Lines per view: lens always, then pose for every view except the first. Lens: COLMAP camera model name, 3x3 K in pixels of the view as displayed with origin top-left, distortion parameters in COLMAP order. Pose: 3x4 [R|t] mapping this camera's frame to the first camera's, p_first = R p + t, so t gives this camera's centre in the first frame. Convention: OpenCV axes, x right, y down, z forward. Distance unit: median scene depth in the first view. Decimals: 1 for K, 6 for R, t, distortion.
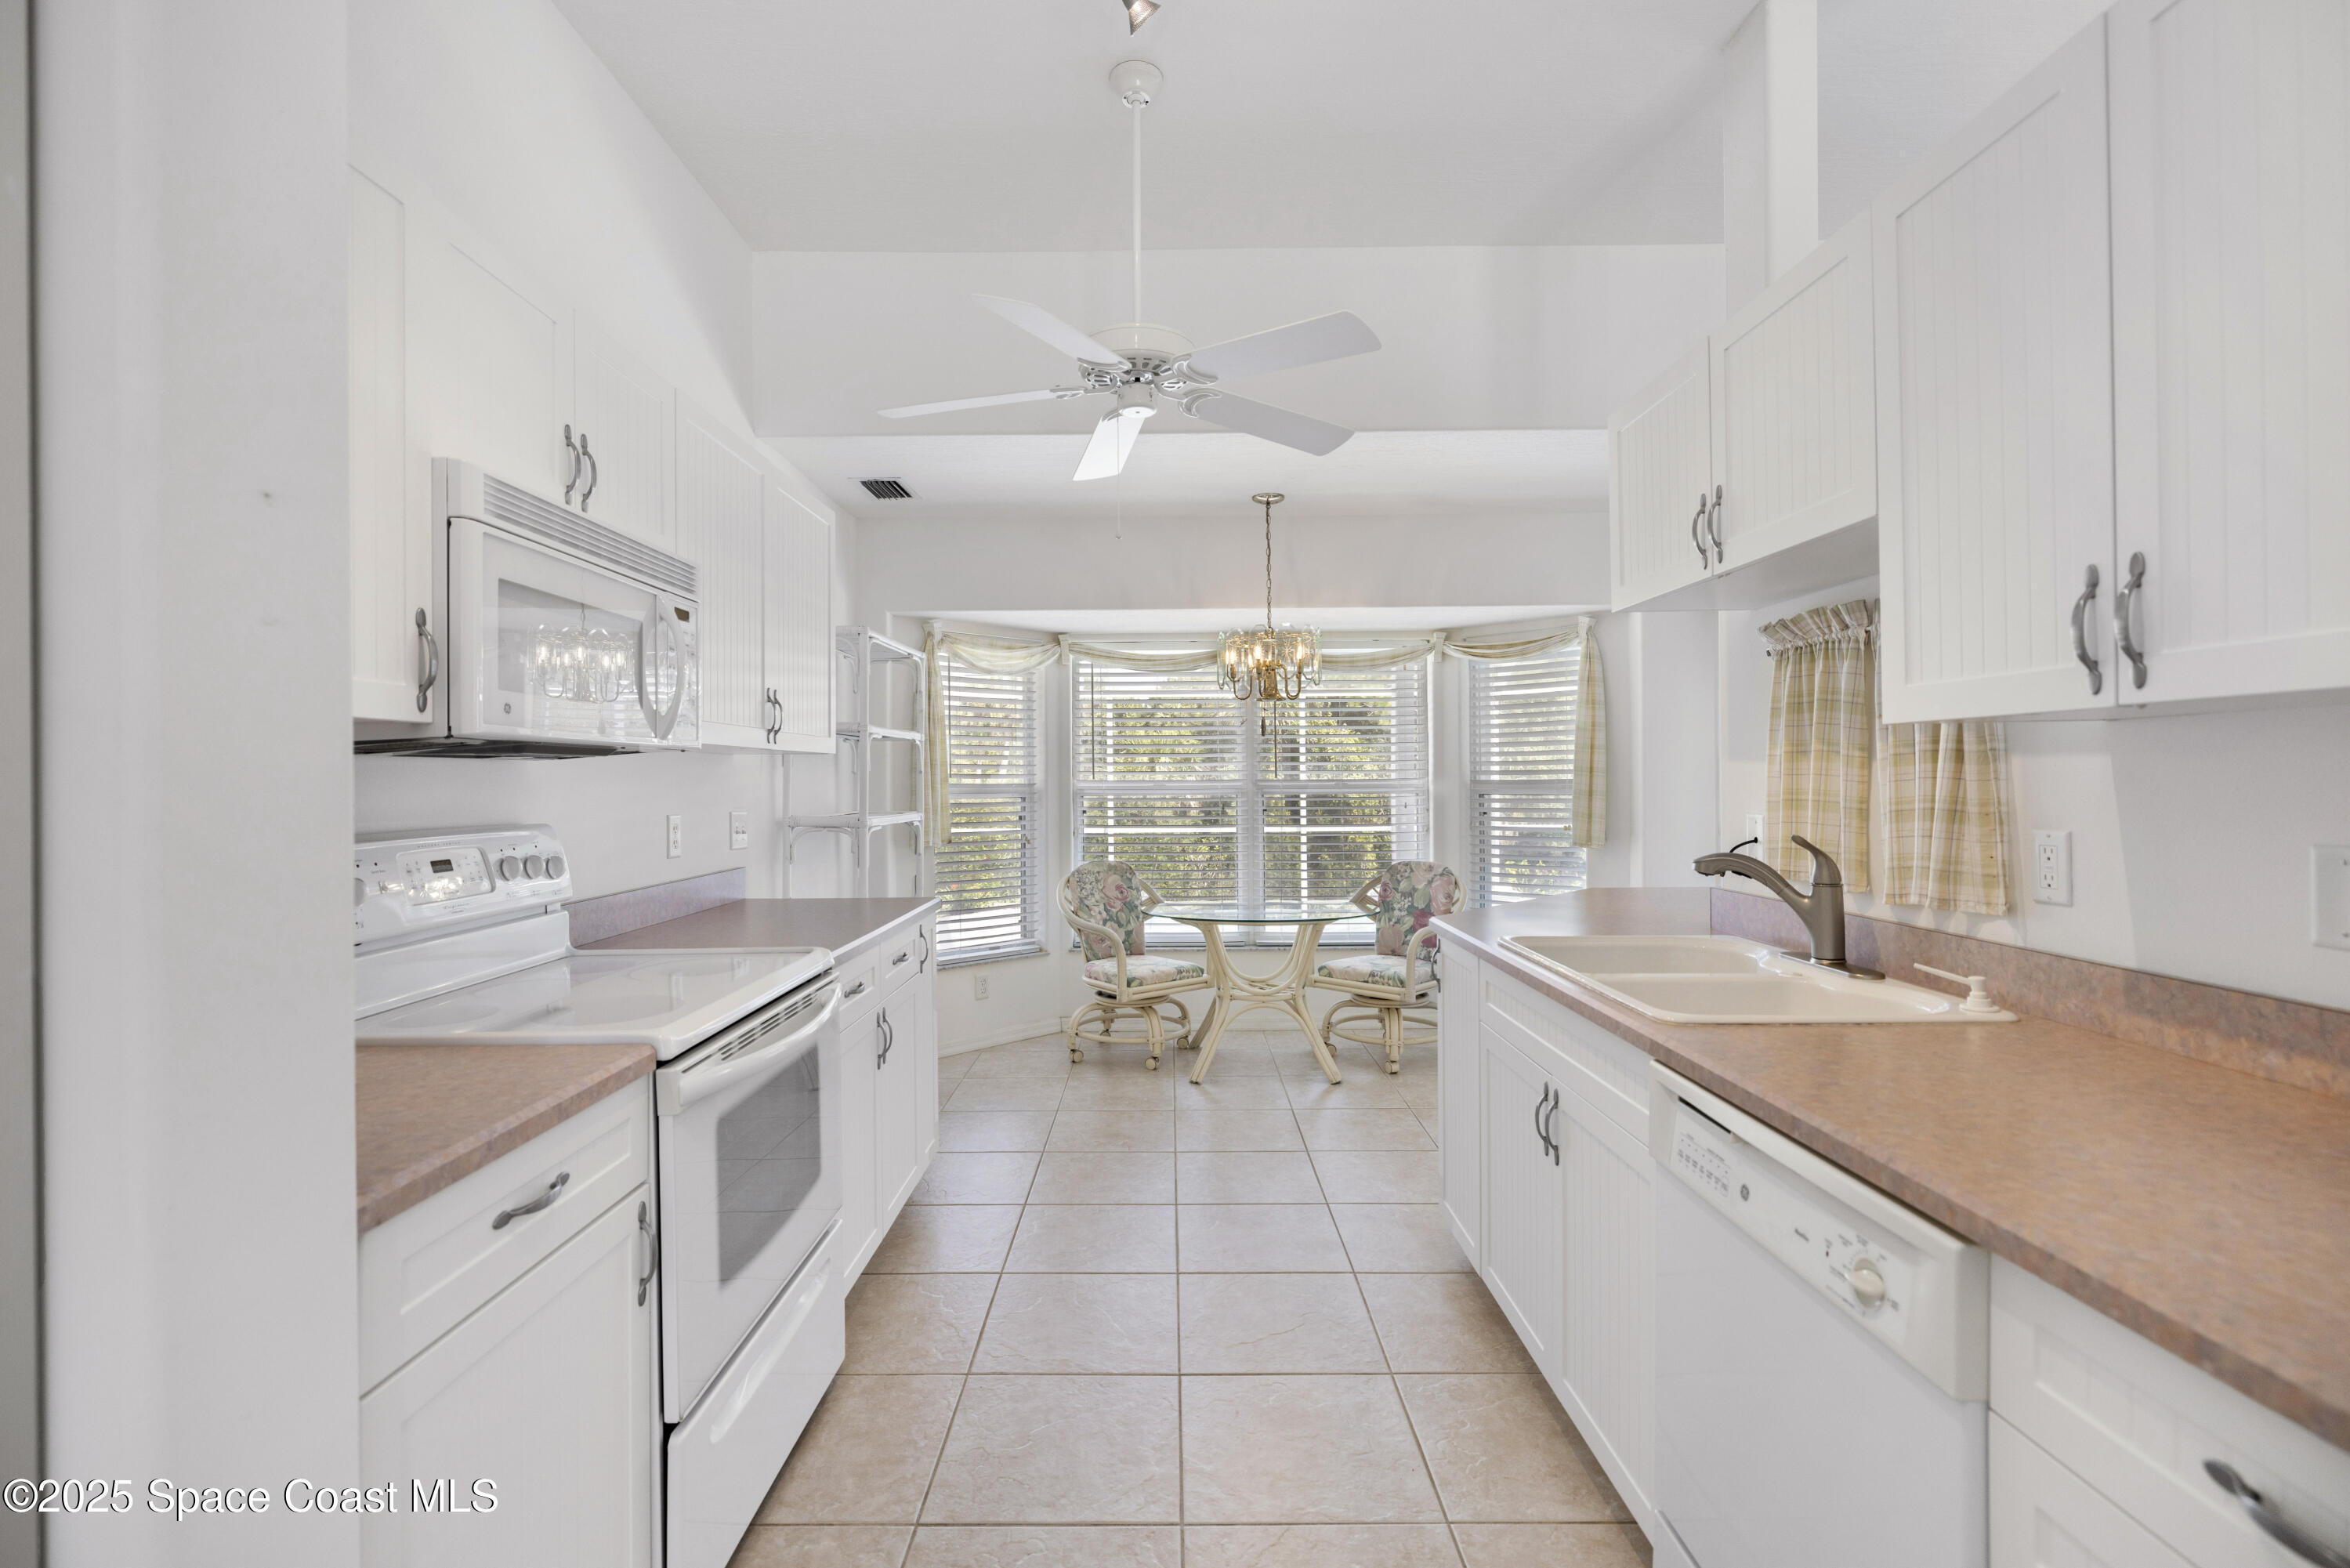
lens RADIAL K [[1061.1, 0, 1170.5], [0, 1061.1, 782.5], [0, 0, 1]] dist [-0.000499, -0.000139]
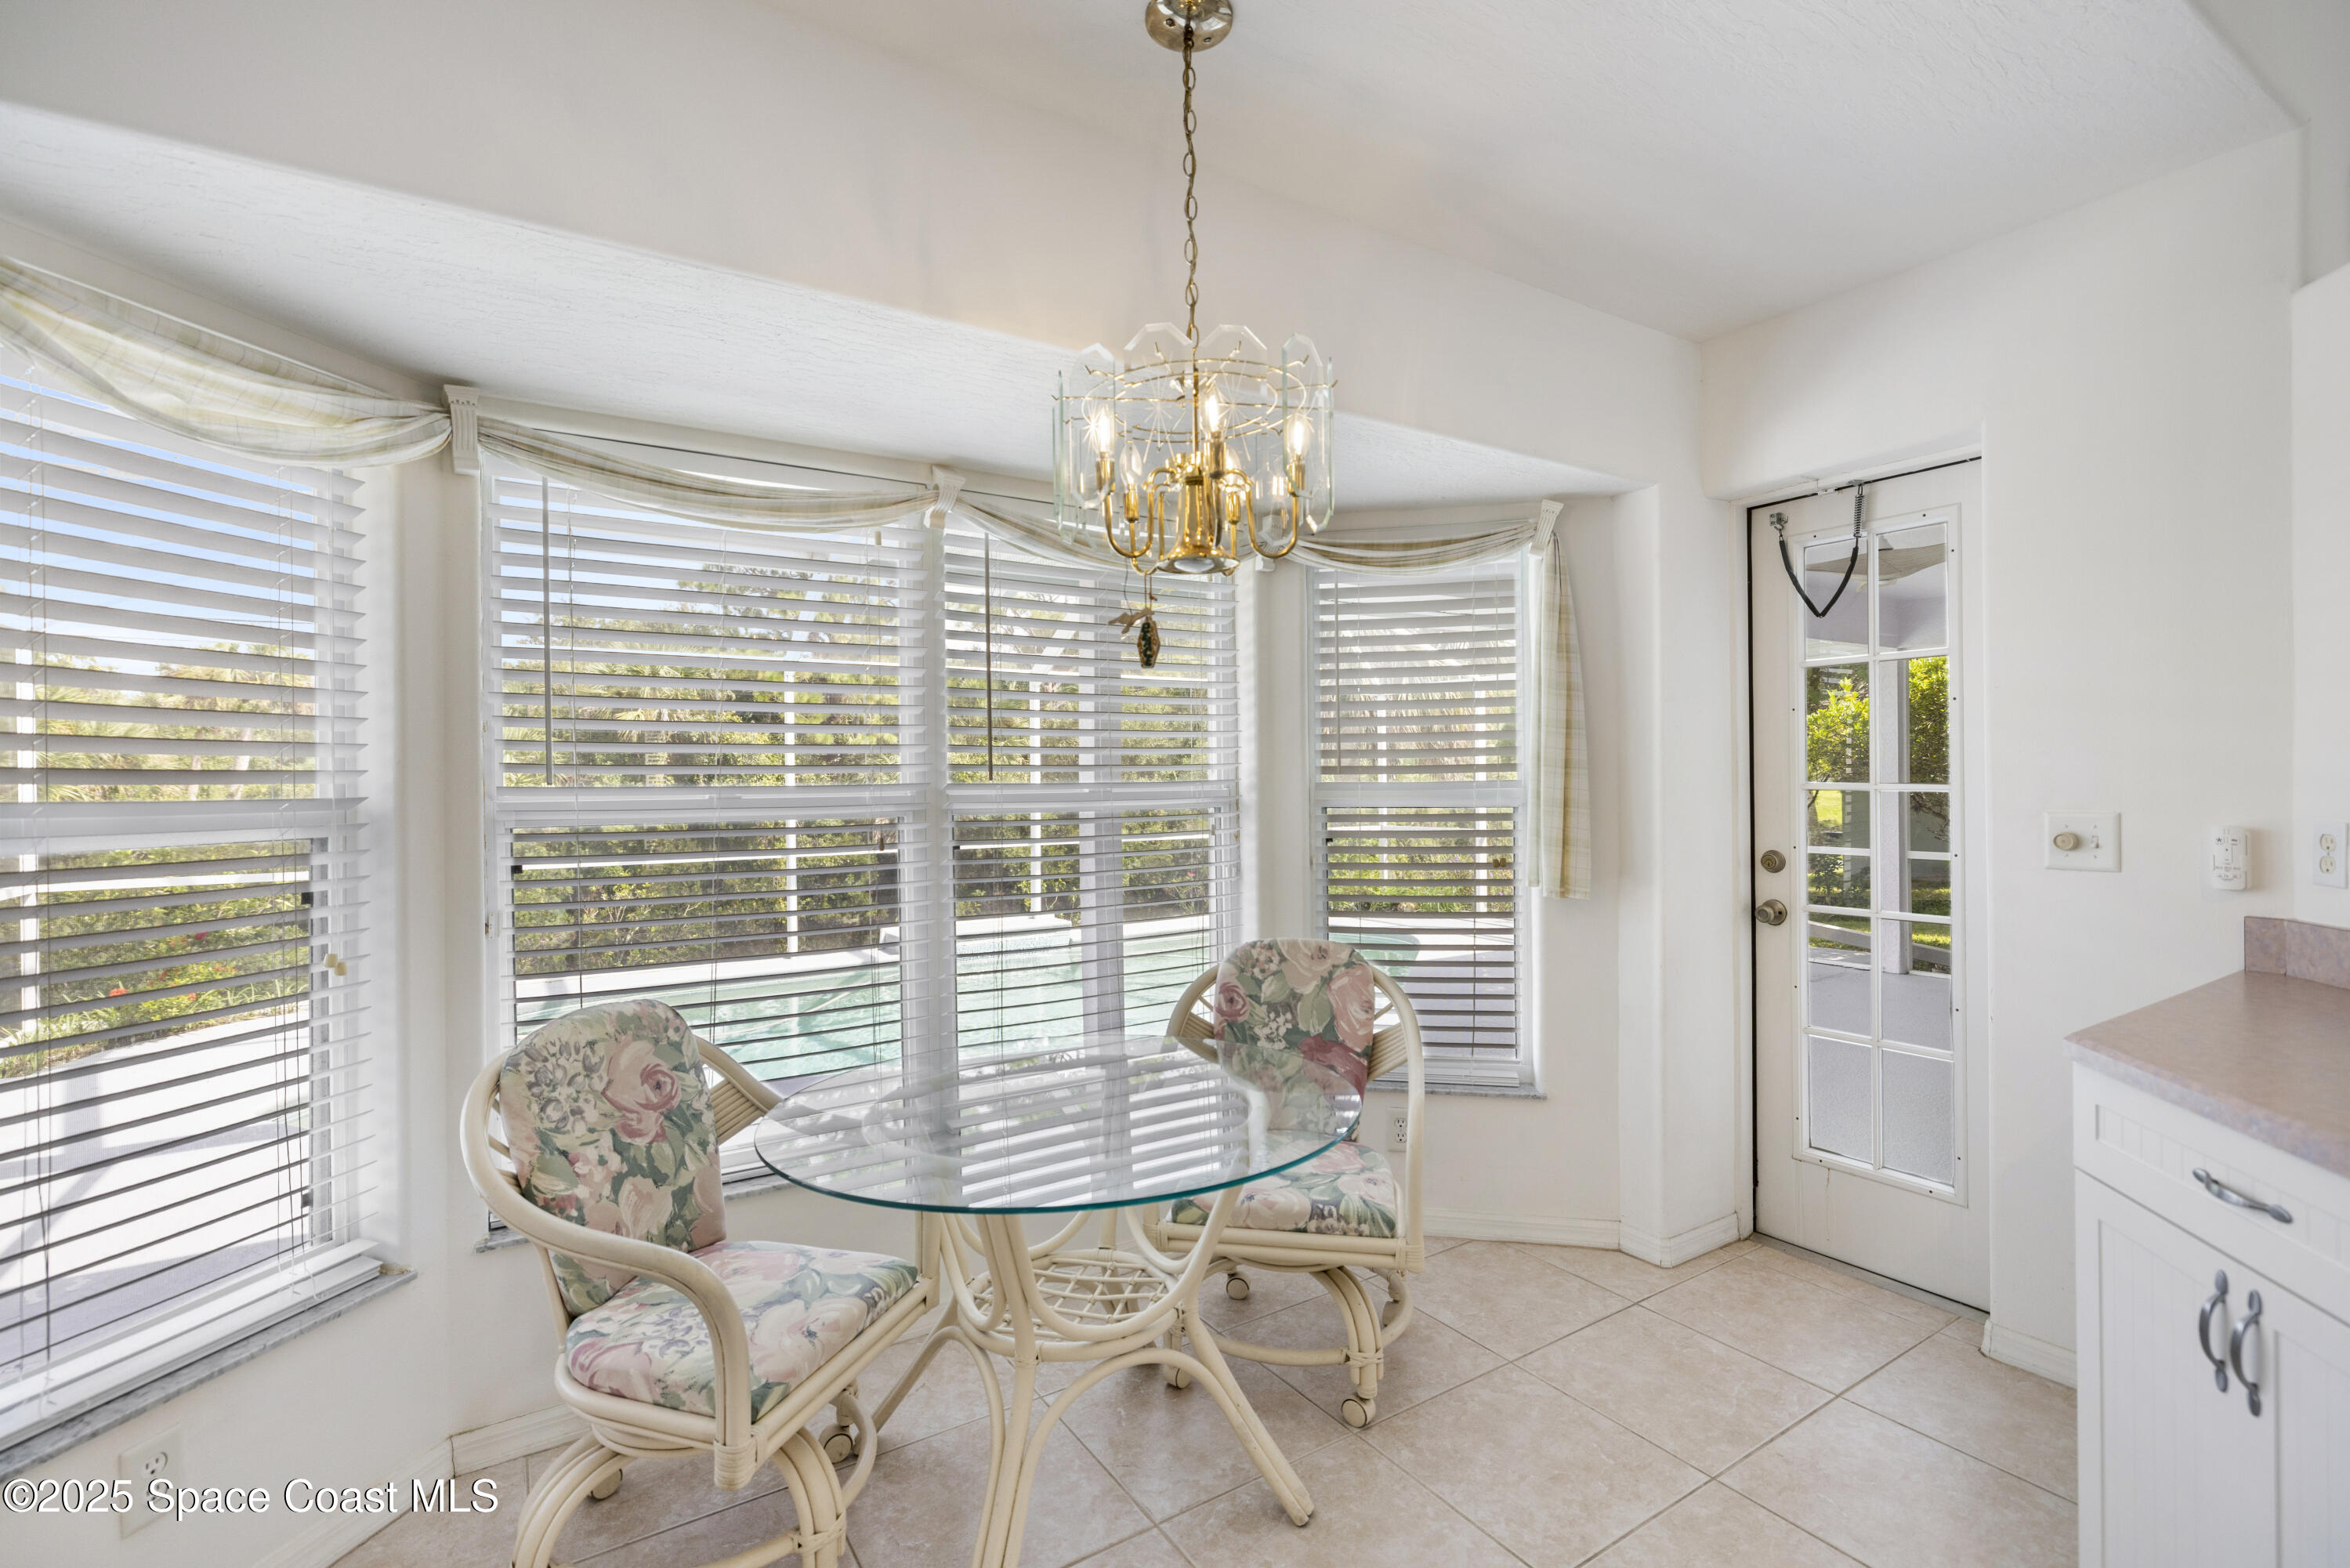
lens RADIAL K [[1061.1, 0, 1175.1], [0, 1061.1, 773.8], [0, 0, 1]] dist [-0.000499, -0.000139]
pose [[0.842016, 0.001306, 0.539451, -0.096415], [0.002039, 0.999982, -0.005603, -0.004387], [-0.539449, 0.005818, 0.841998, 0.596826]]
